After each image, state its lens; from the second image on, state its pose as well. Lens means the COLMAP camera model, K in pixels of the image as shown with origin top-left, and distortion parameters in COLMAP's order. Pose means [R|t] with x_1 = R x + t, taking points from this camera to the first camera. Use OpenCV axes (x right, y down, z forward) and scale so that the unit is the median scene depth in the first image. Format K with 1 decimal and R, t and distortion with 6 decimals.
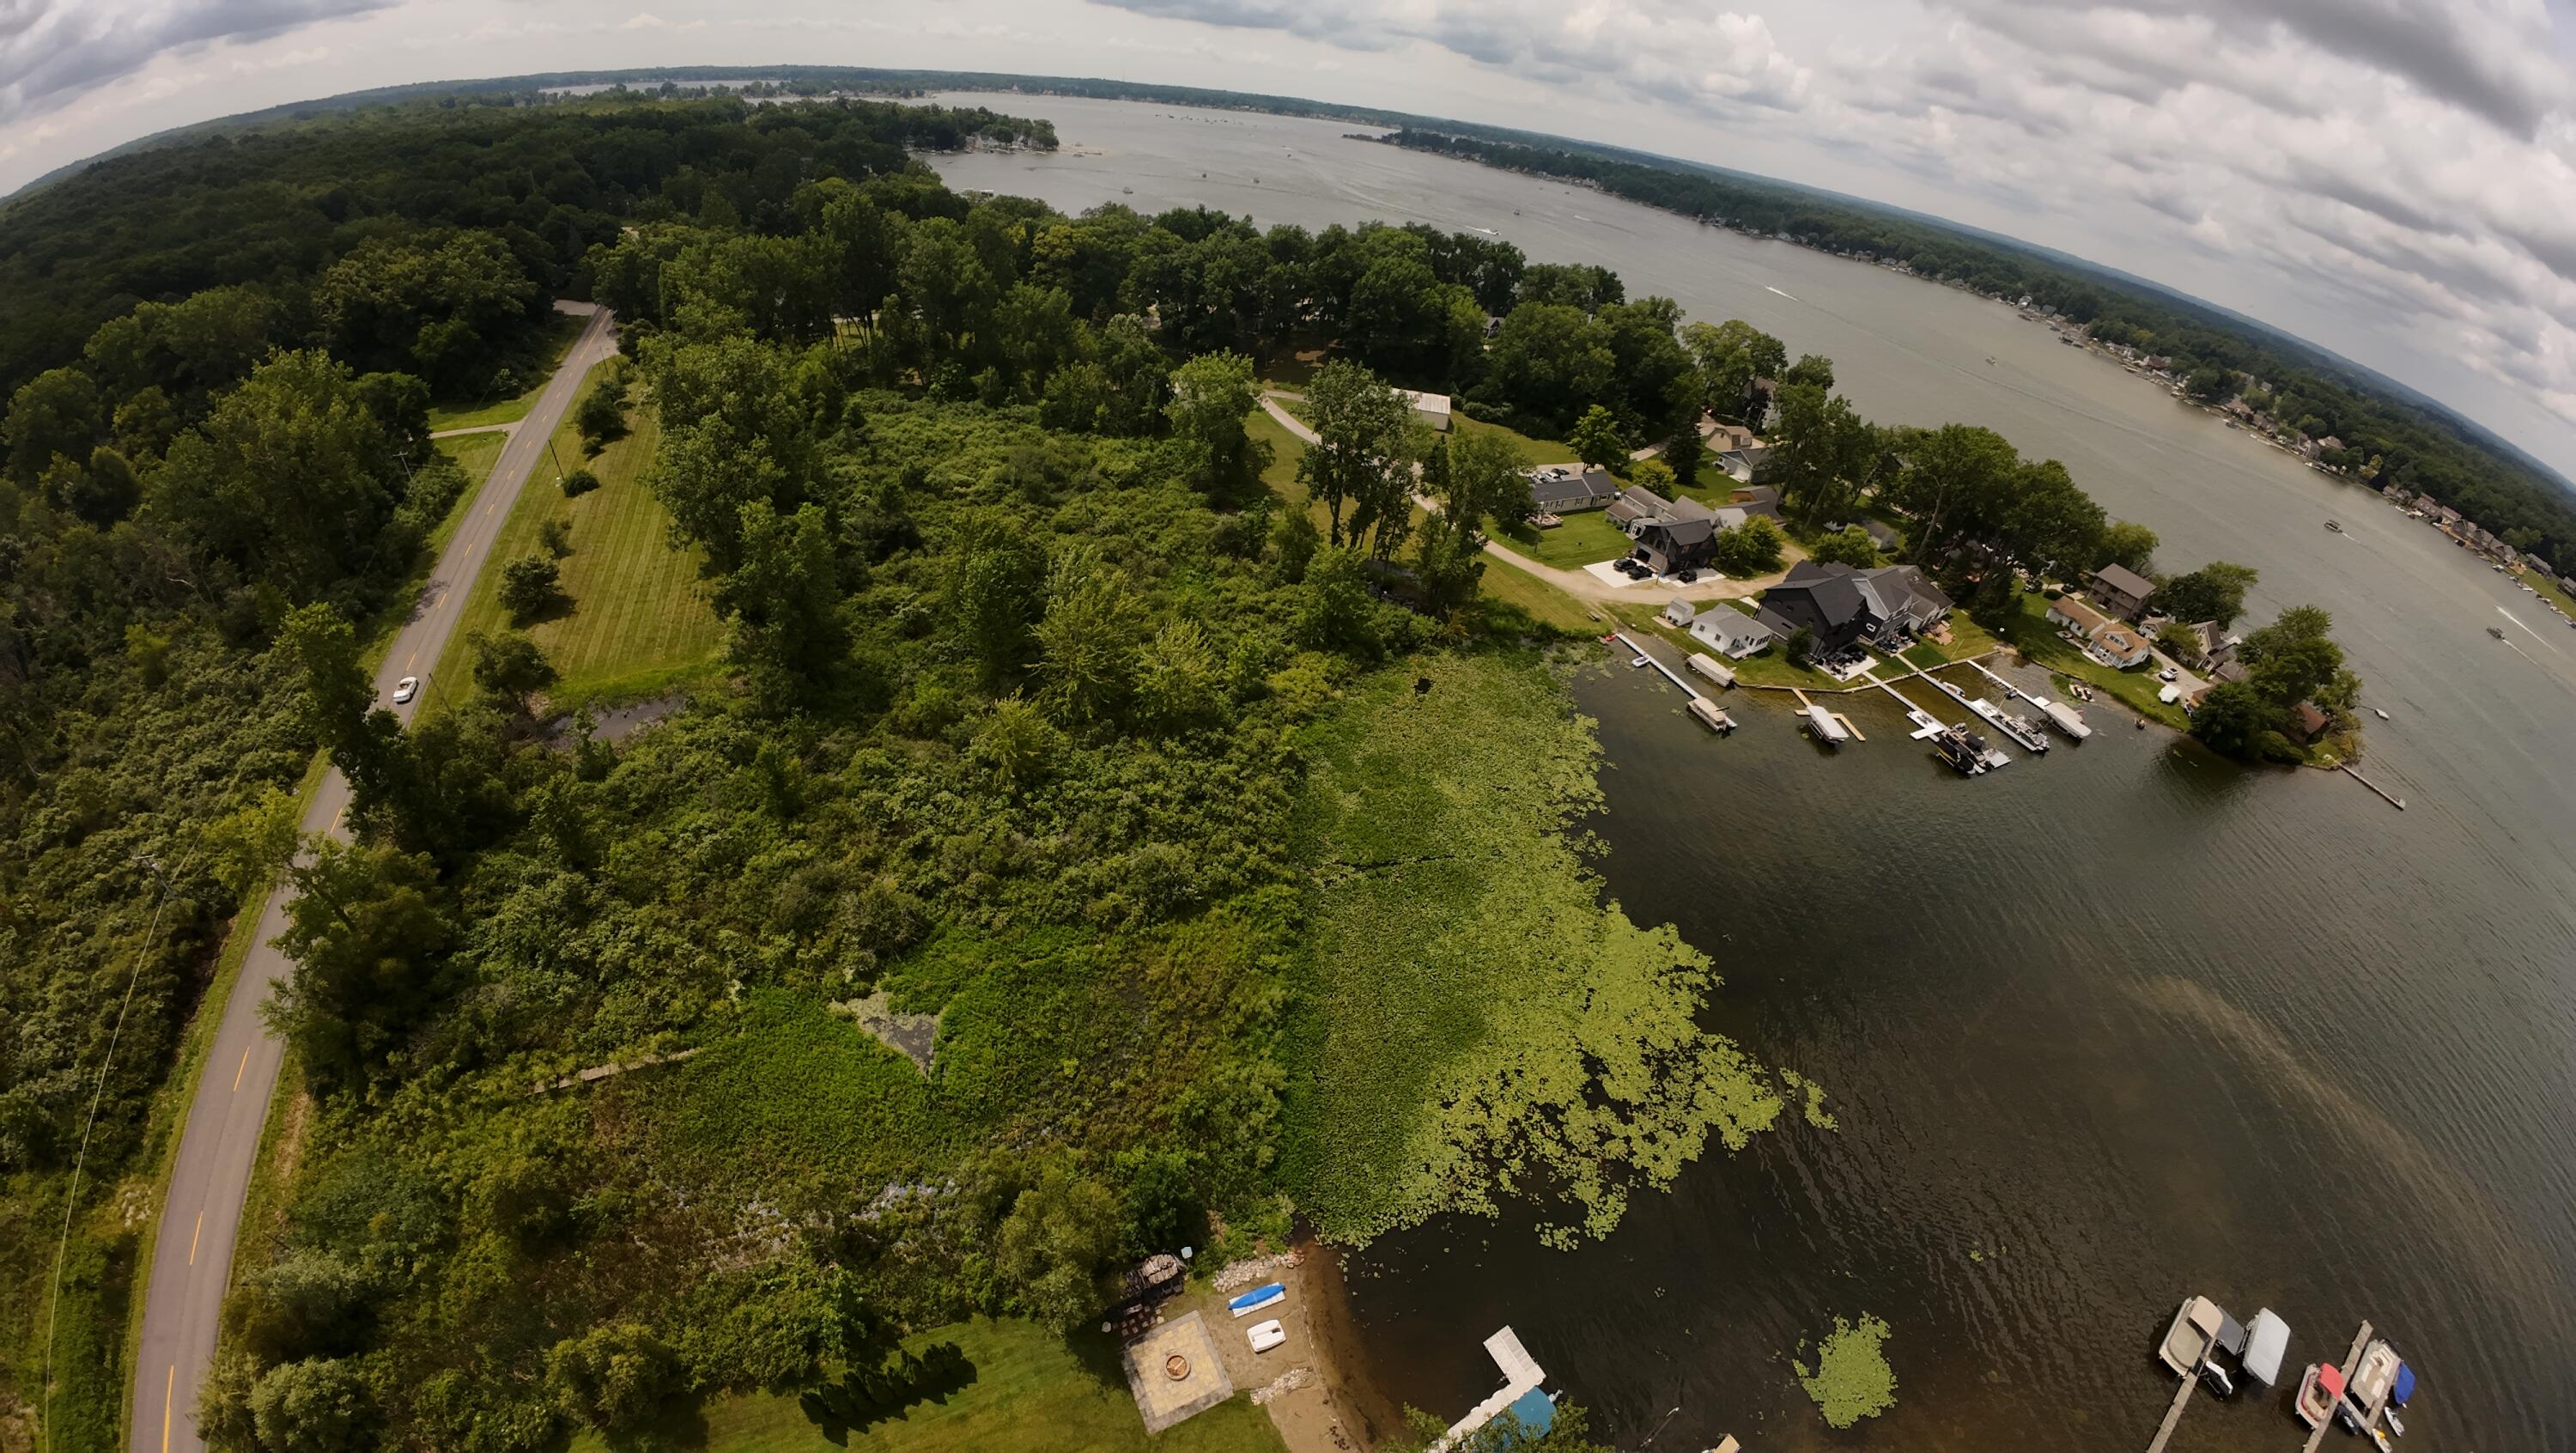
lens RADIAL K [[918.9, 0, 1293.7], [0, 918.9, 701.6], [0, 0, 1]] dist [-0.120653, 0.013015]
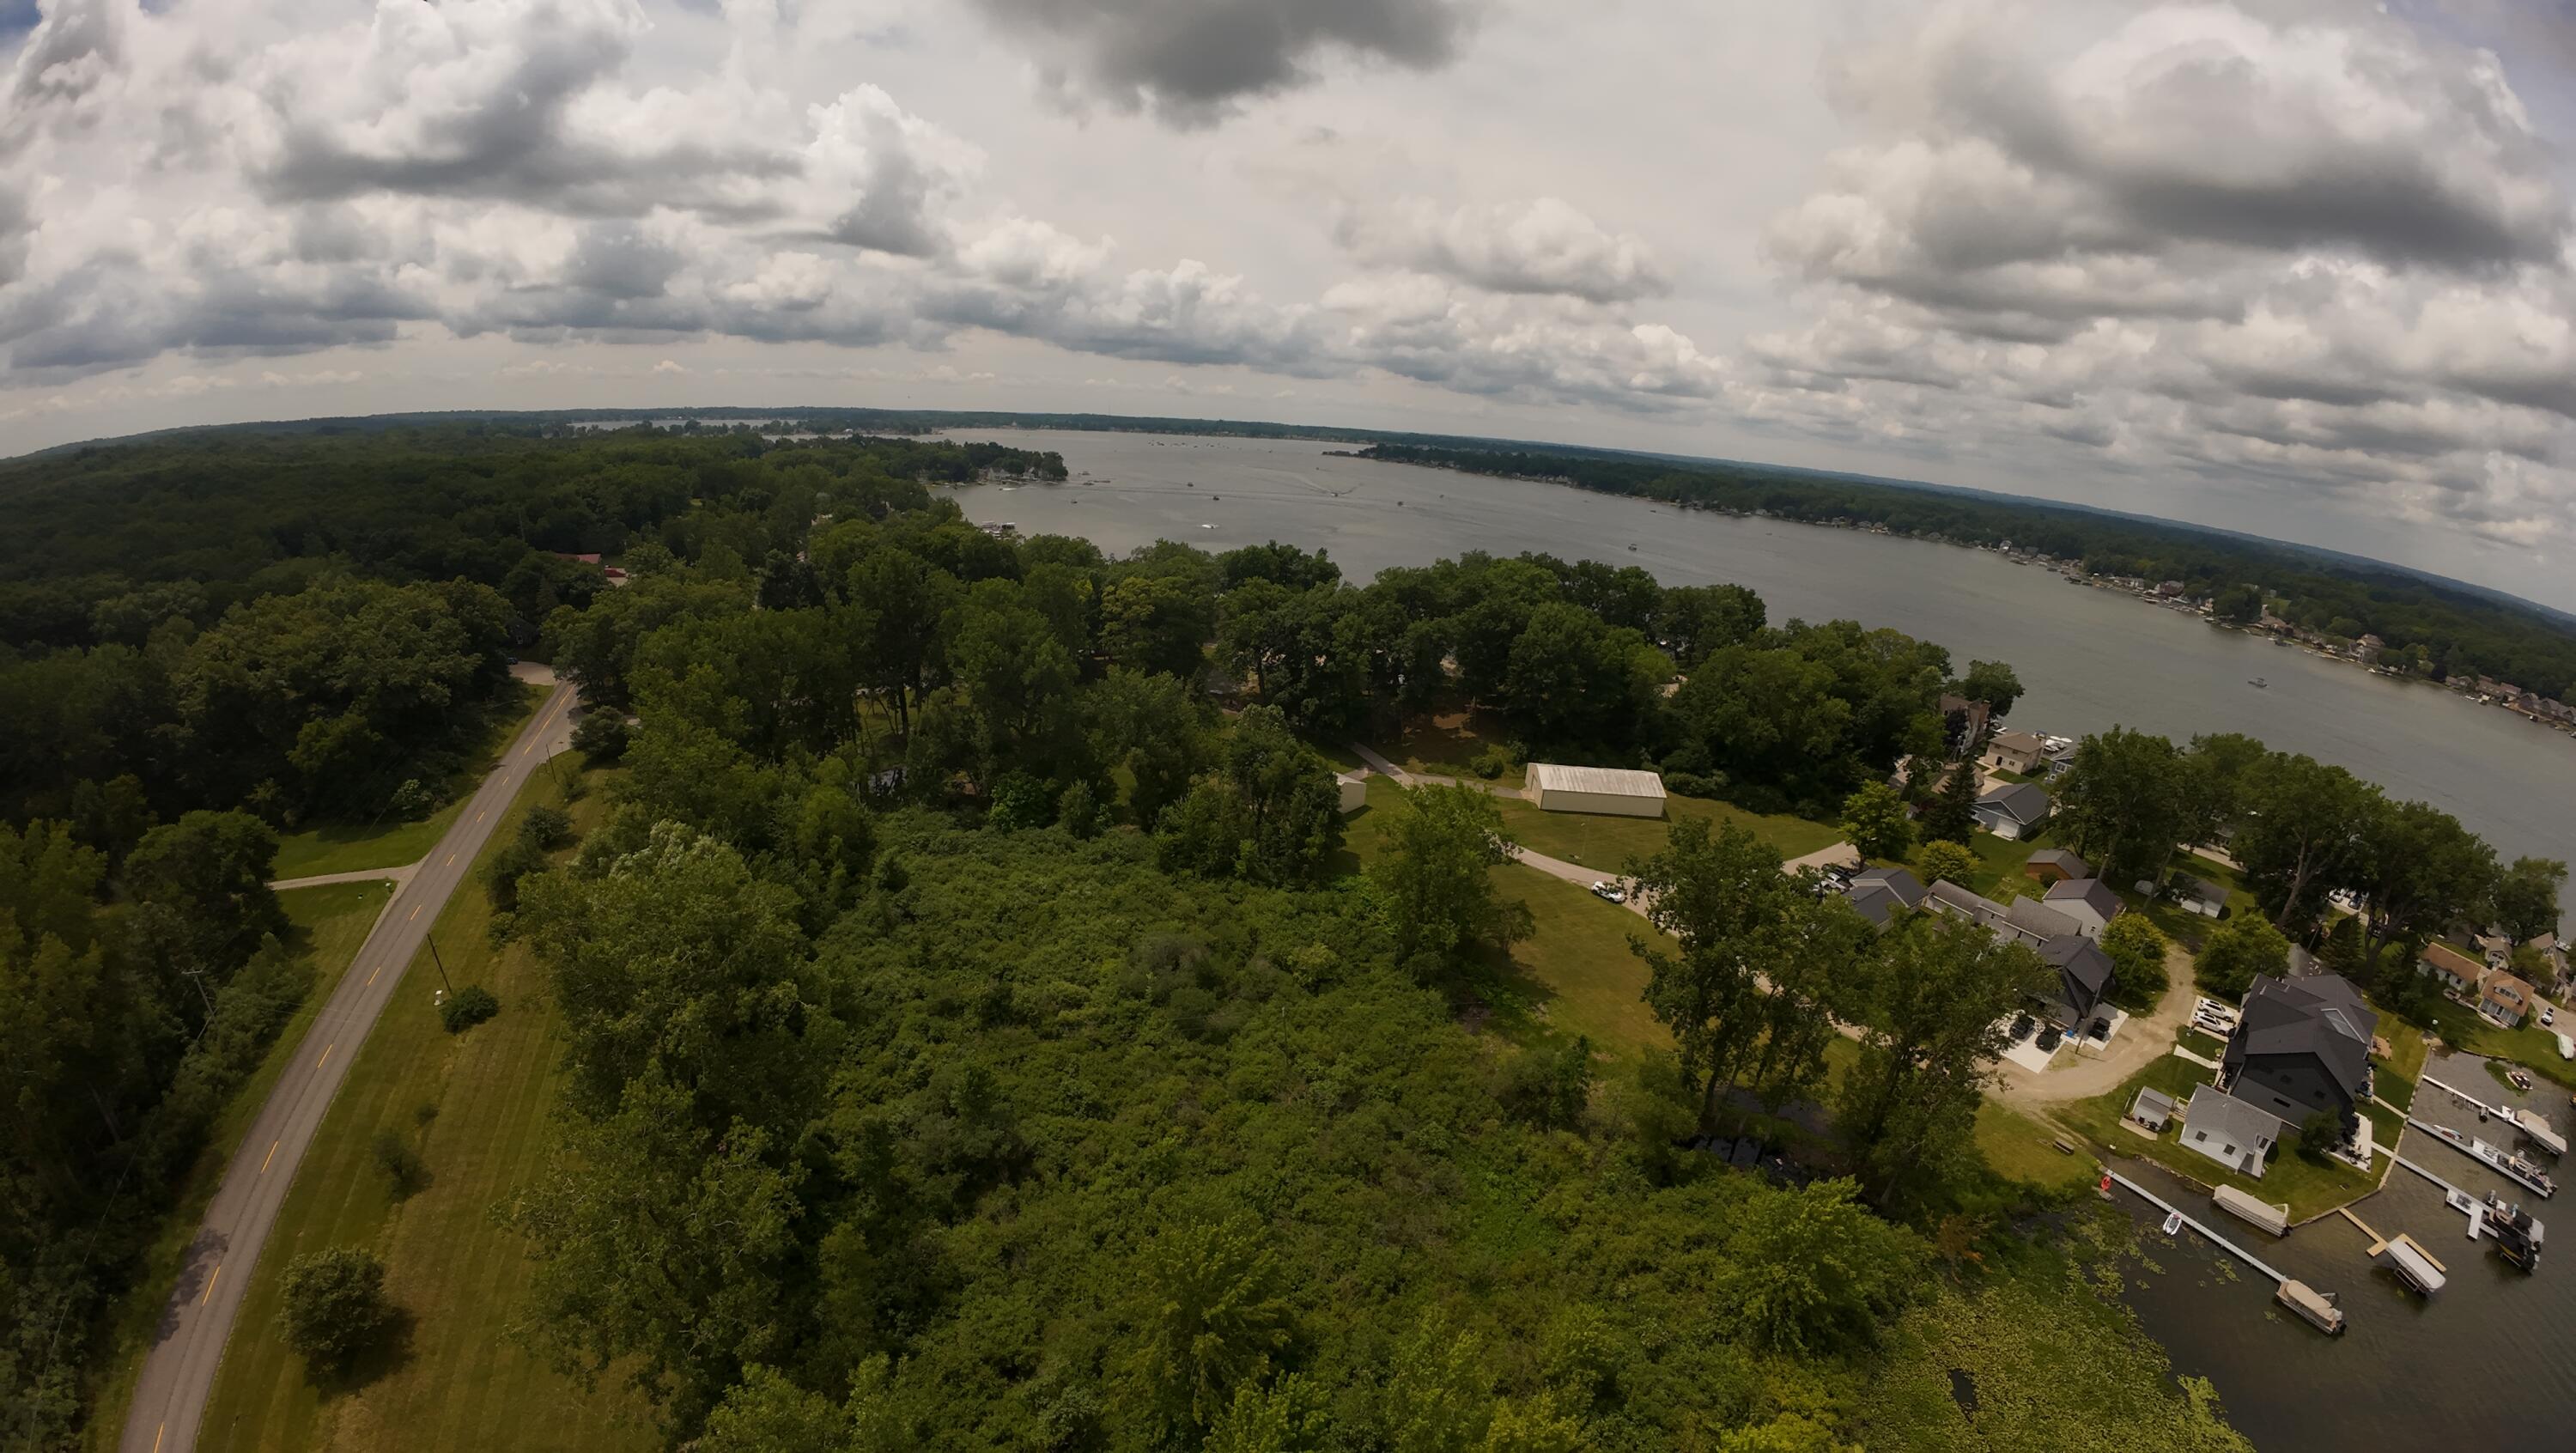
lens RADIAL K [[898.4, 0, 1289.5], [0, 898.4, 712.2], [0, 0, 1]] dist [-0.110271, 0.010743]
pose [[0.998152, -0.058083, 0.017868, -0.173036], [0.060768, 0.956019, -0.286942, -0.204757], [-0.000416, 0.287498, 0.957781, 0.275410]]
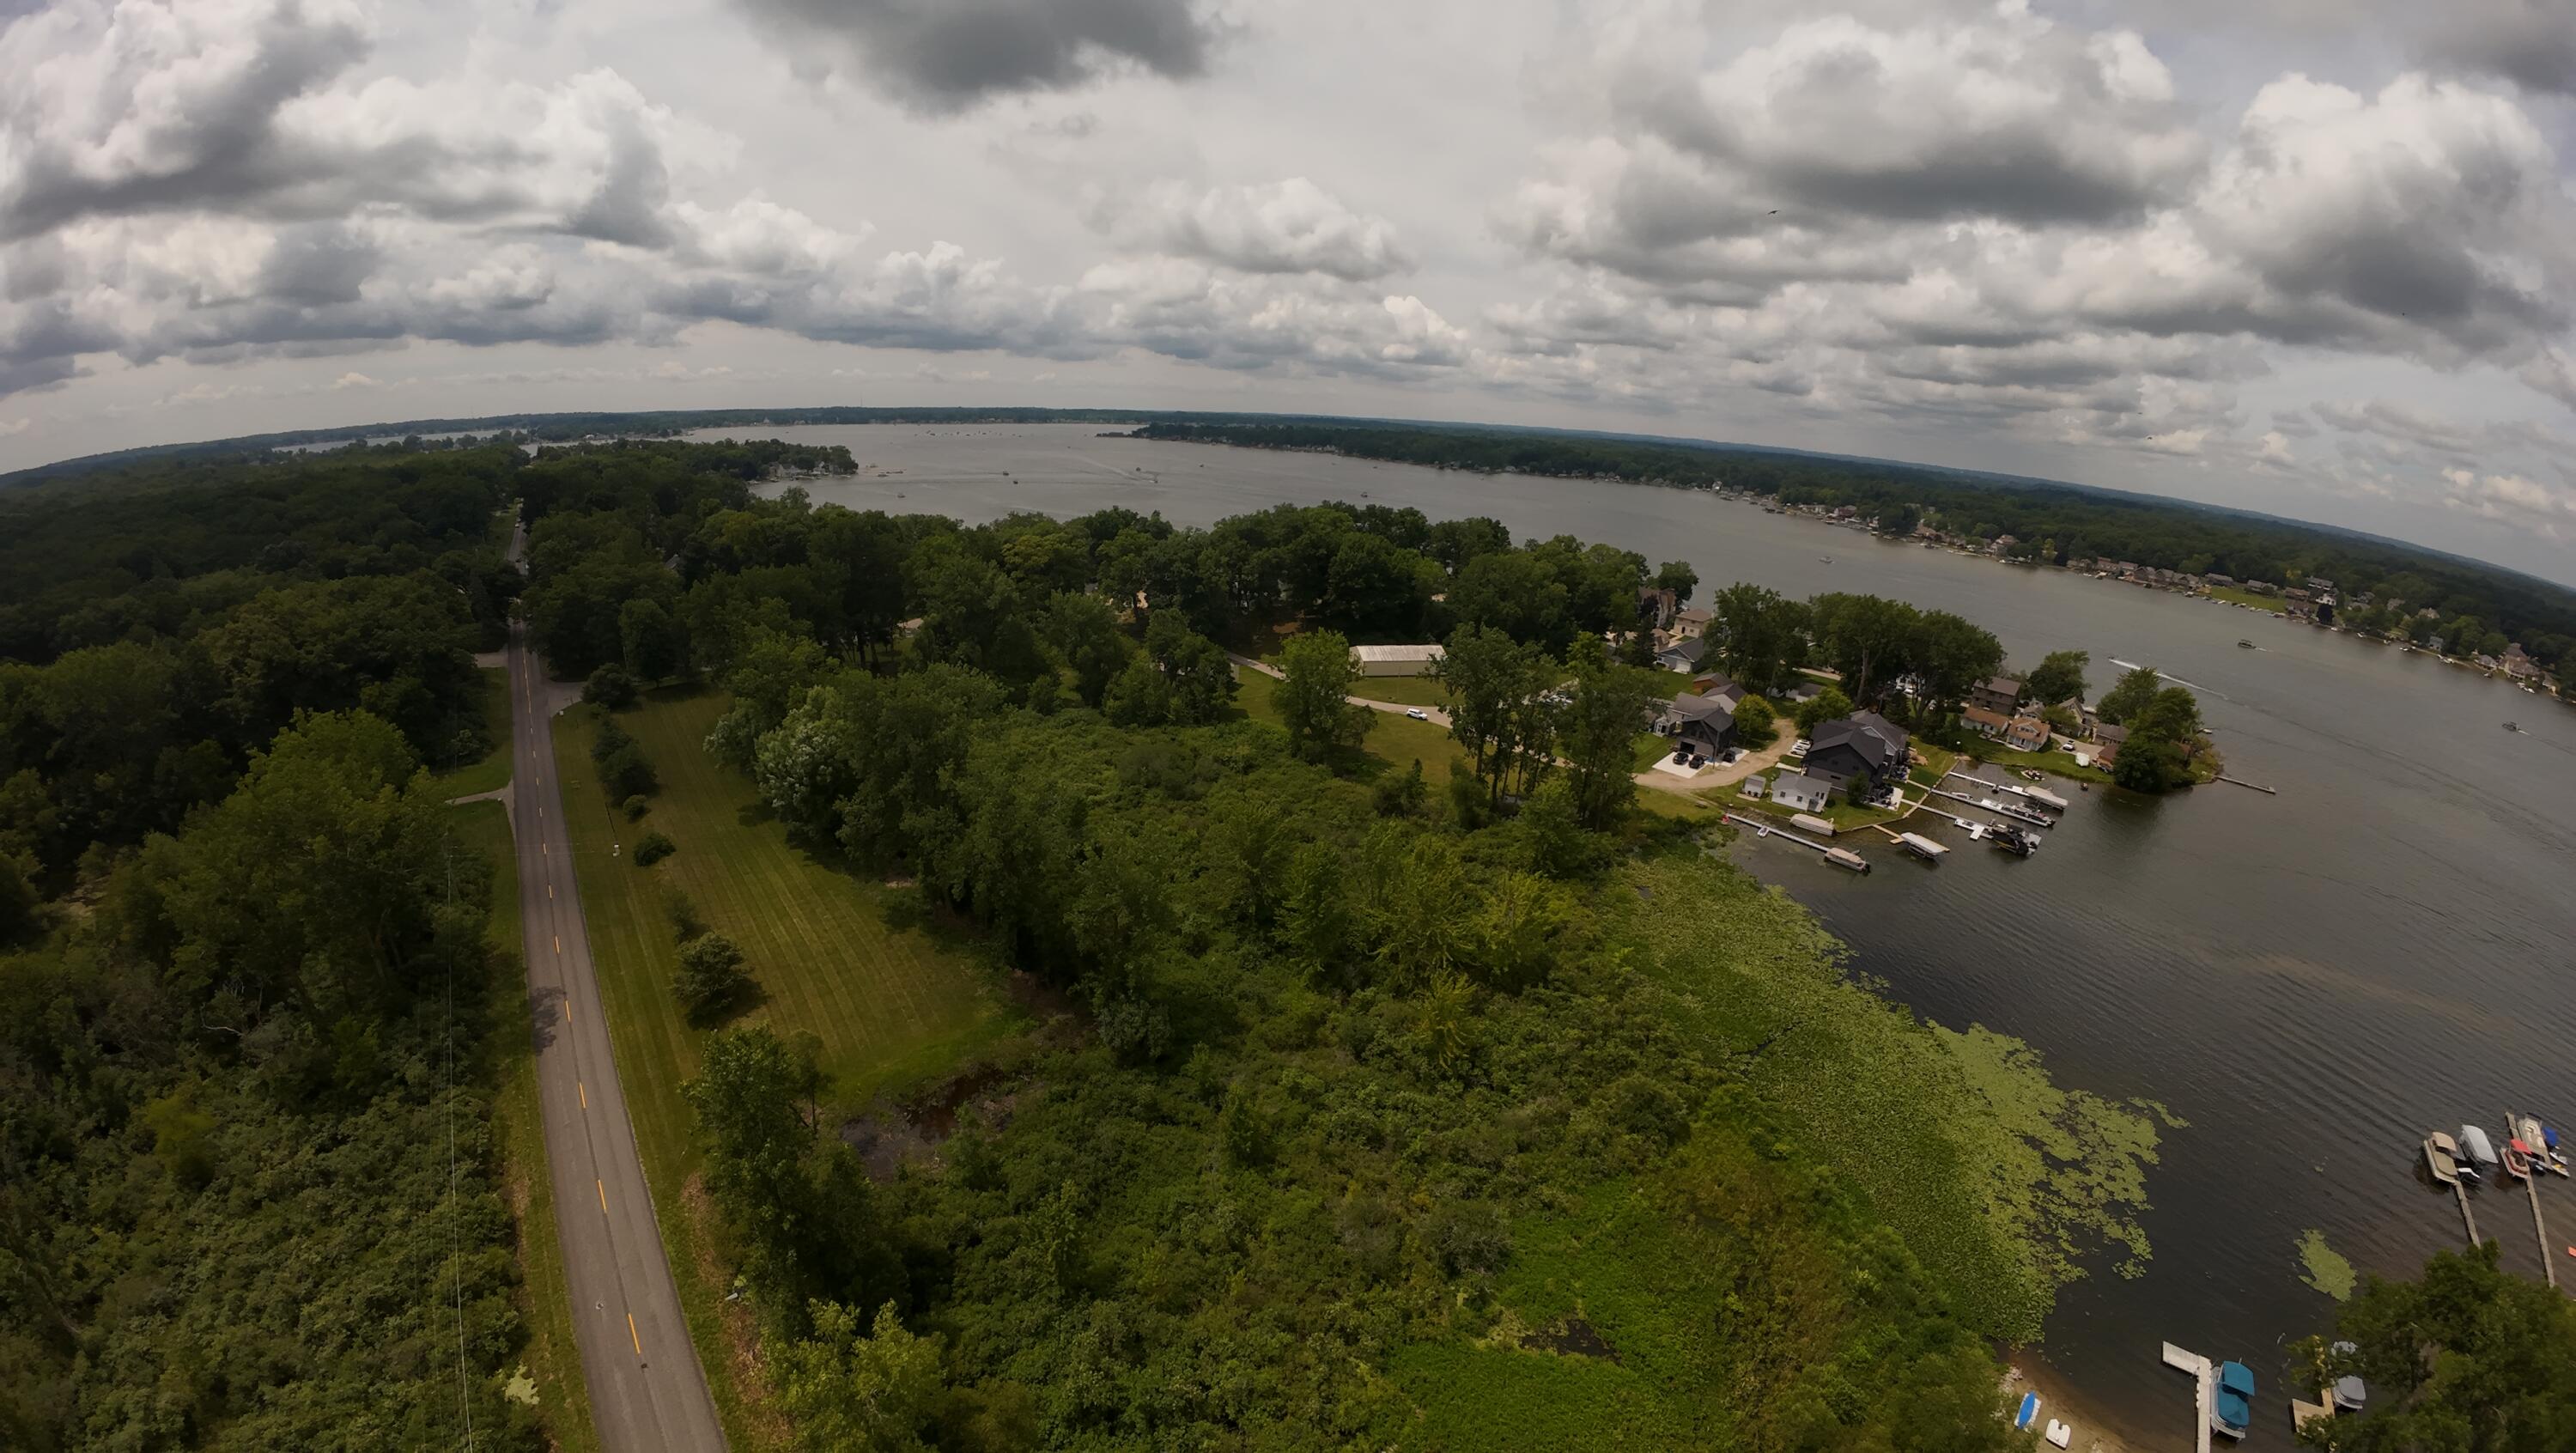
lens RADIAL K [[918.9, 0, 1293.7], [0, 918.9, 701.6], [0, 0, 1]] dist [-0.120653, 0.013015]
pose [[0.954841, -0.156319, 0.252672, -0.320996], [0.220089, 0.943414, -0.248055, -0.037154], [-0.199599, 0.292463, 0.935214, 0.012266]]
